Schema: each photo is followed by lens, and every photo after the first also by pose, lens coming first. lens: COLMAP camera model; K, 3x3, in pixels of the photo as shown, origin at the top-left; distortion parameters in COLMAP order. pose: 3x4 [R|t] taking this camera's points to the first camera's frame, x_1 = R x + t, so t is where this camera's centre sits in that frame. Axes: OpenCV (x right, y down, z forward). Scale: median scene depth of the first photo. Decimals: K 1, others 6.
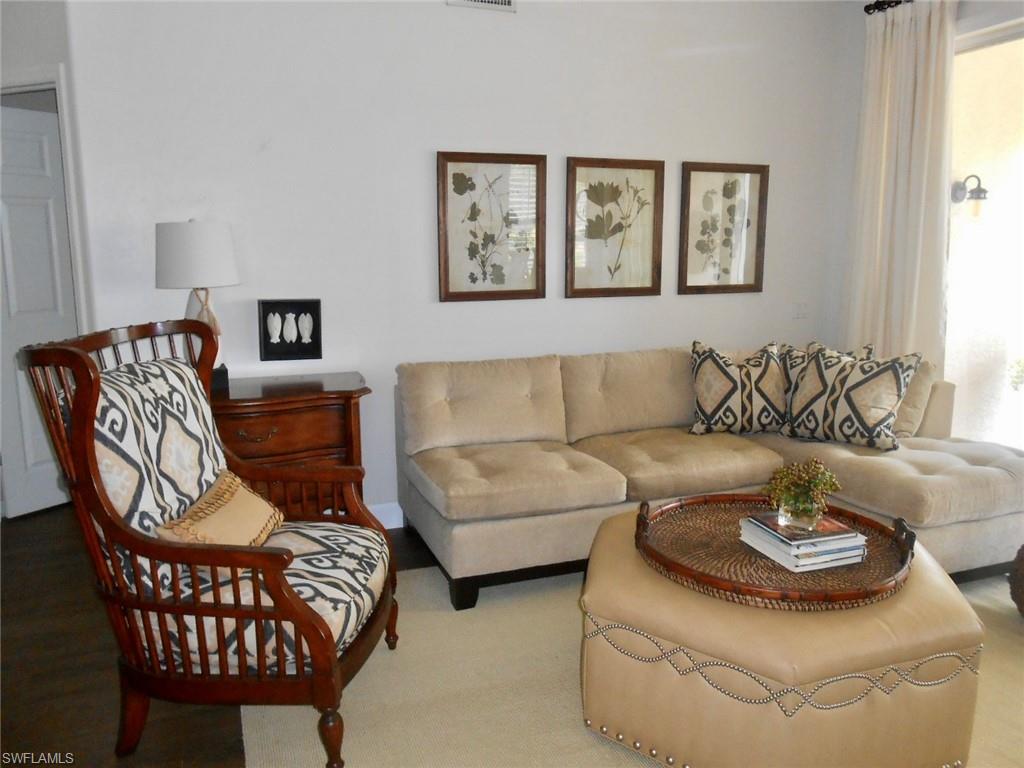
lens RADIAL K [[799.9, 0, 514.1], [0, 799.9, 388.1], [0, 0, 1]] dist [-0.023077, 0.027502]
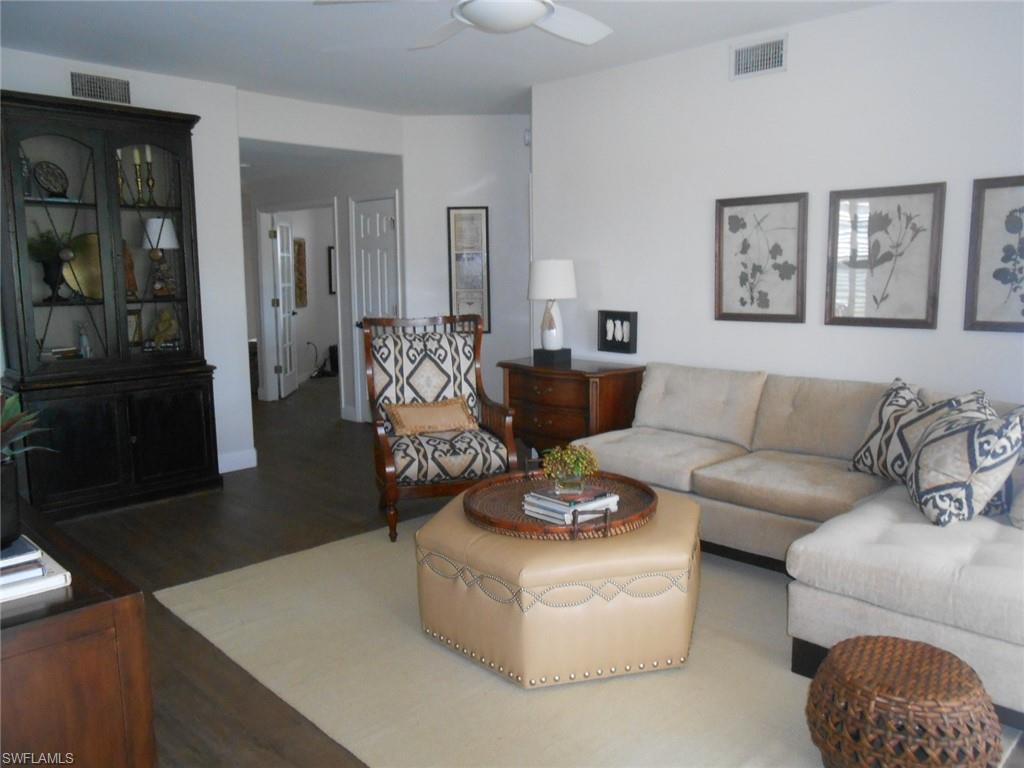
lens RADIAL K [[799.9, 0, 515.1], [0, 799.9, 380.2], [0, 0, 1]] dist [-0.023077, 0.027502]
pose [[0.392355, 0.123030, -0.911549, 0.903962], [-0.156394, 0.985507, 0.065696, -0.047963], [0.906421, 0.116785, 0.405910, 0.227009]]
